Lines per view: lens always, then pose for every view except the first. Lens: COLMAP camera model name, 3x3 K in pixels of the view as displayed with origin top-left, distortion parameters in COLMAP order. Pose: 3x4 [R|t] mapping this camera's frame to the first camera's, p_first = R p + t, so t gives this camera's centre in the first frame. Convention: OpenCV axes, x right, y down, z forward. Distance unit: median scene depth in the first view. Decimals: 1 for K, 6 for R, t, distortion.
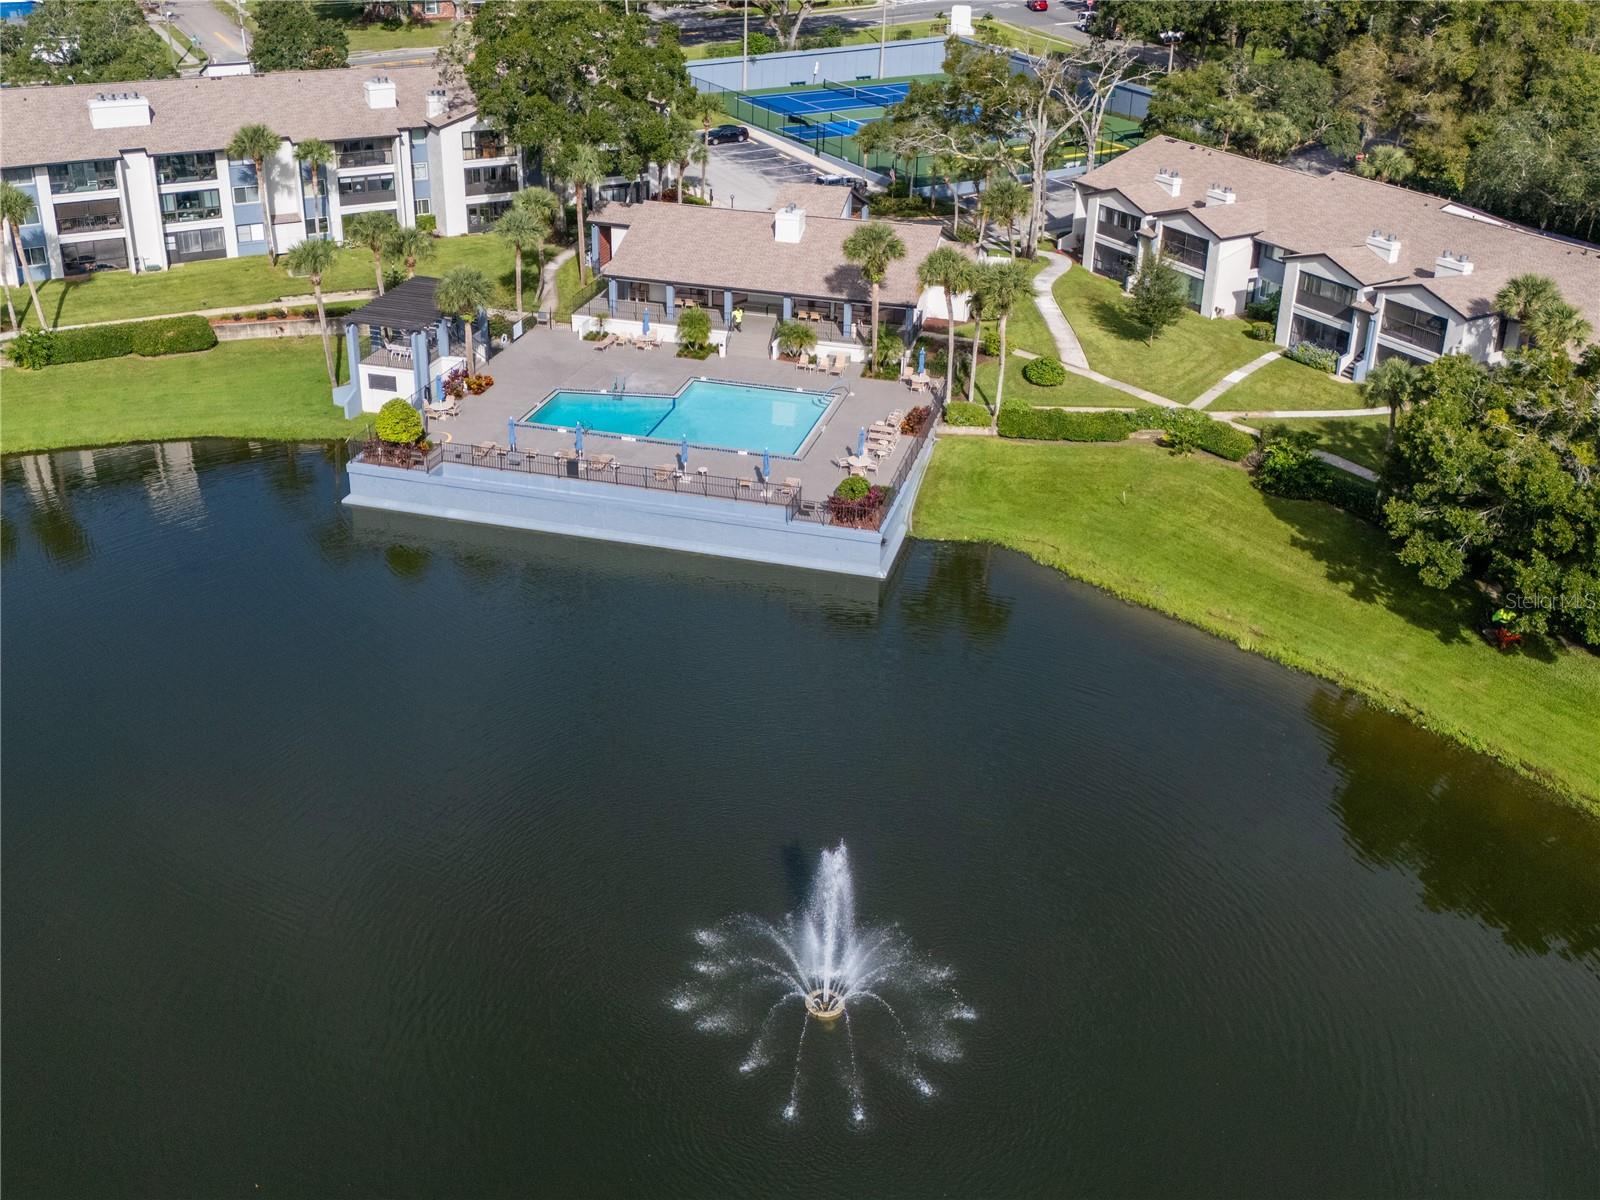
lens RADIAL K [[1540.6, 0, 778.0], [0, 1540.6, 437.3], [0, 0, 1]] dist [0.110948, -0.222277]
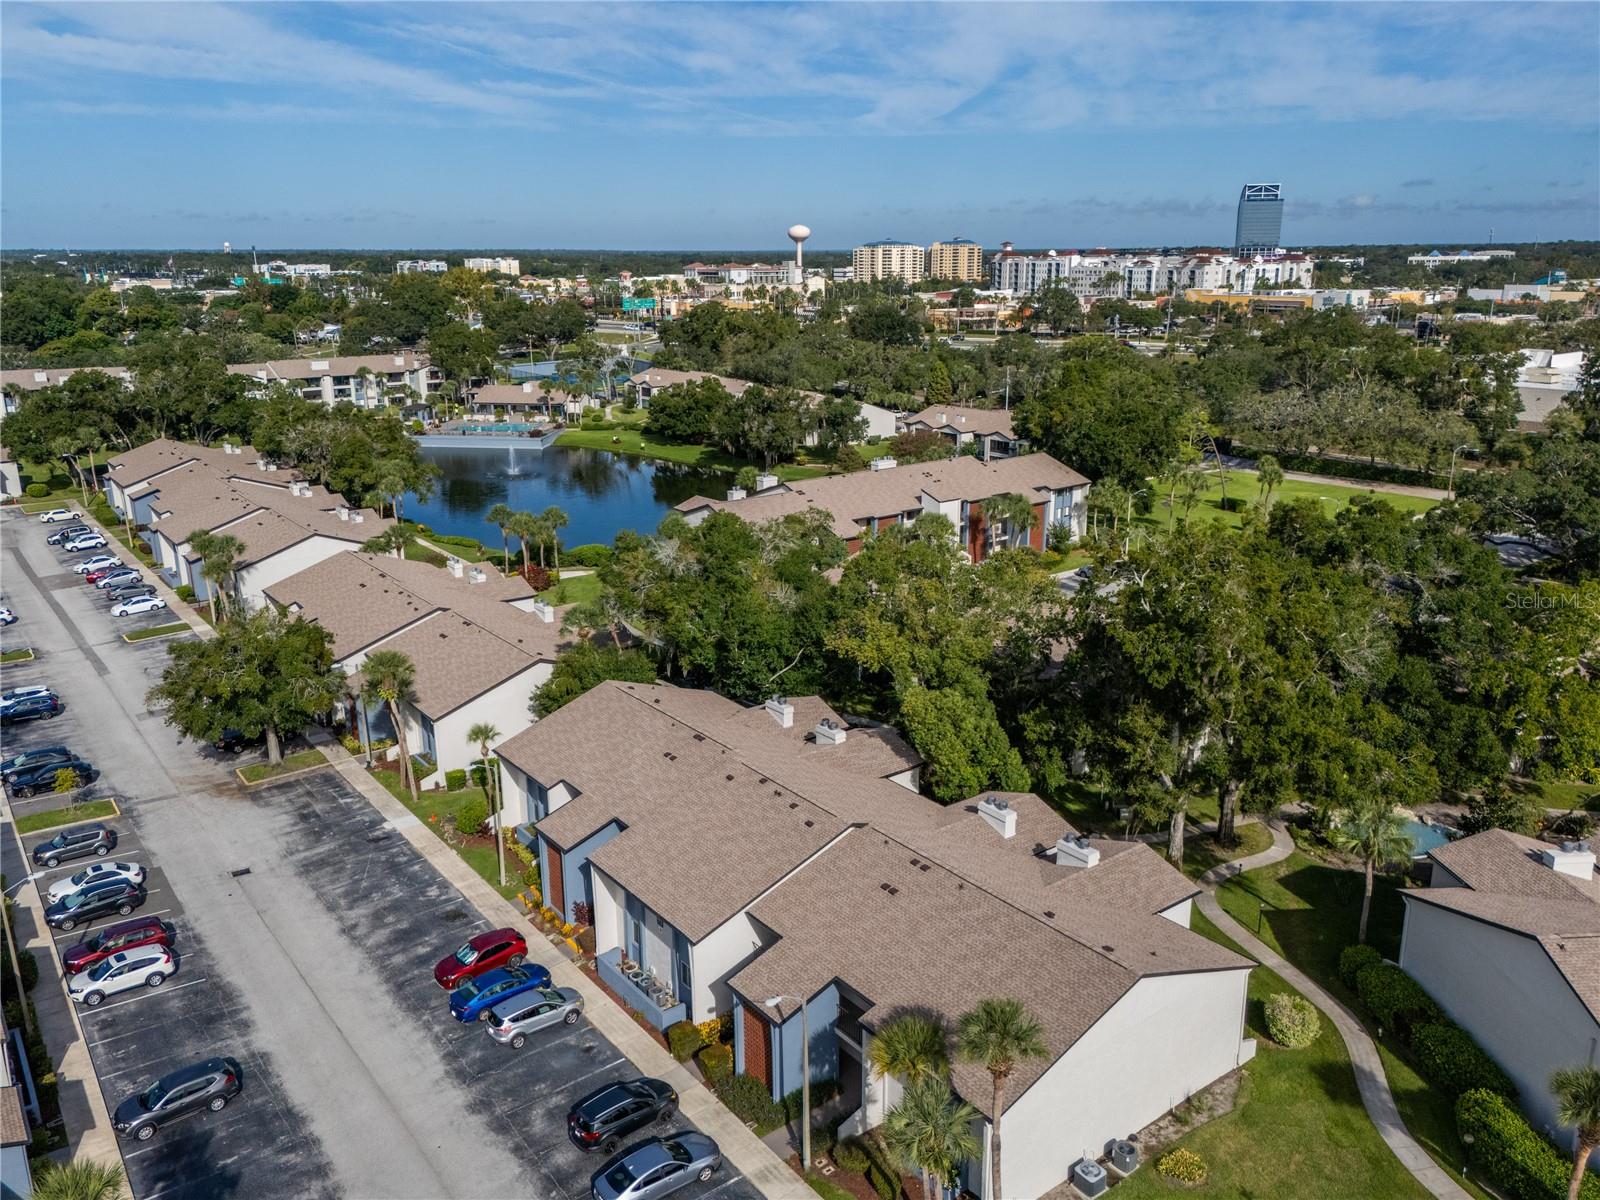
lens RADIAL K [[1176.0, 0, 793.6], [0, 1176.0, 599.0], [0, 0, 1]] dist [0.068210, -0.056284]
pose [[0.989579, -0.062399, 0.129768, 0.236258], [0.075912, 0.991891, -0.101933, 0.680661], [-0.122356, 0.110722, 0.986291, -1.713940]]
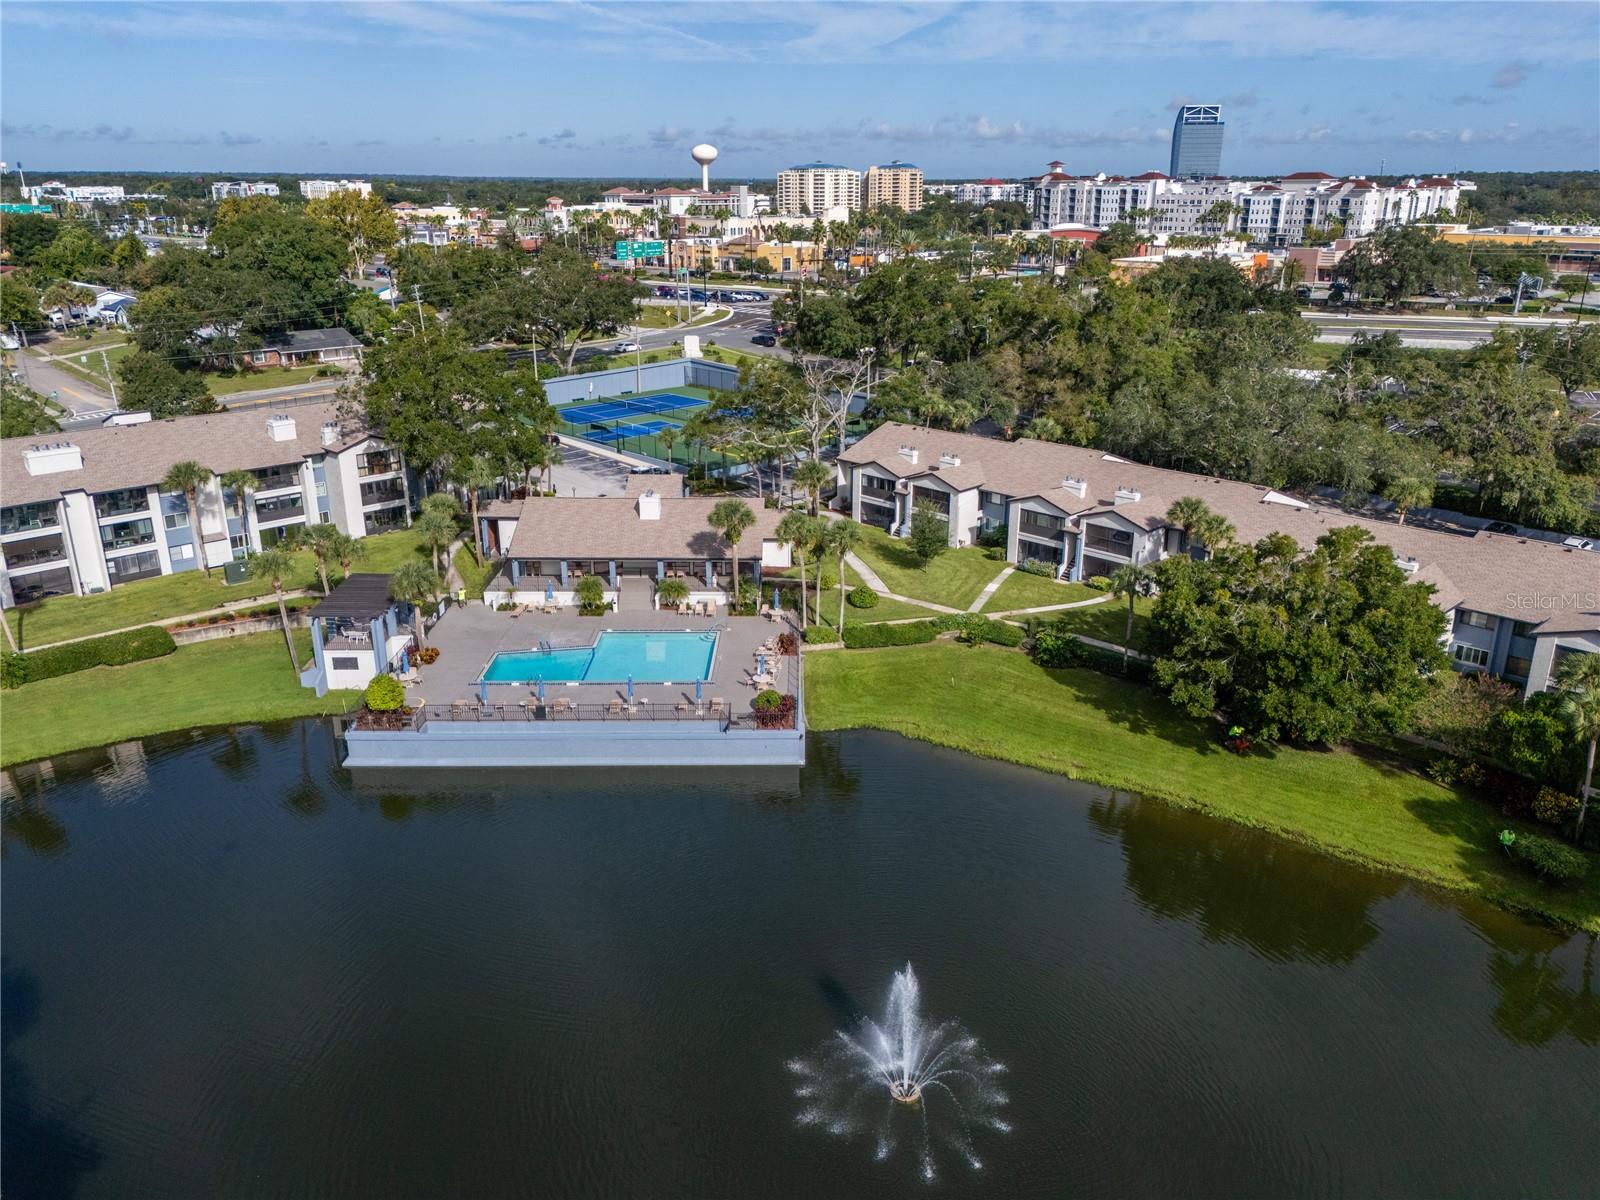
lens RADIAL K [[1176.0, 0, 793.6], [0, 1176.0, 599.0], [0, 0, 1]] dist [0.068210, -0.056284]
pose [[0.964356, -0.103799, 0.243400, -0.131163], [0.116129, 0.992551, -0.036828, -0.009956], [-0.237764, 0.063781, 0.969227, 0.015702]]
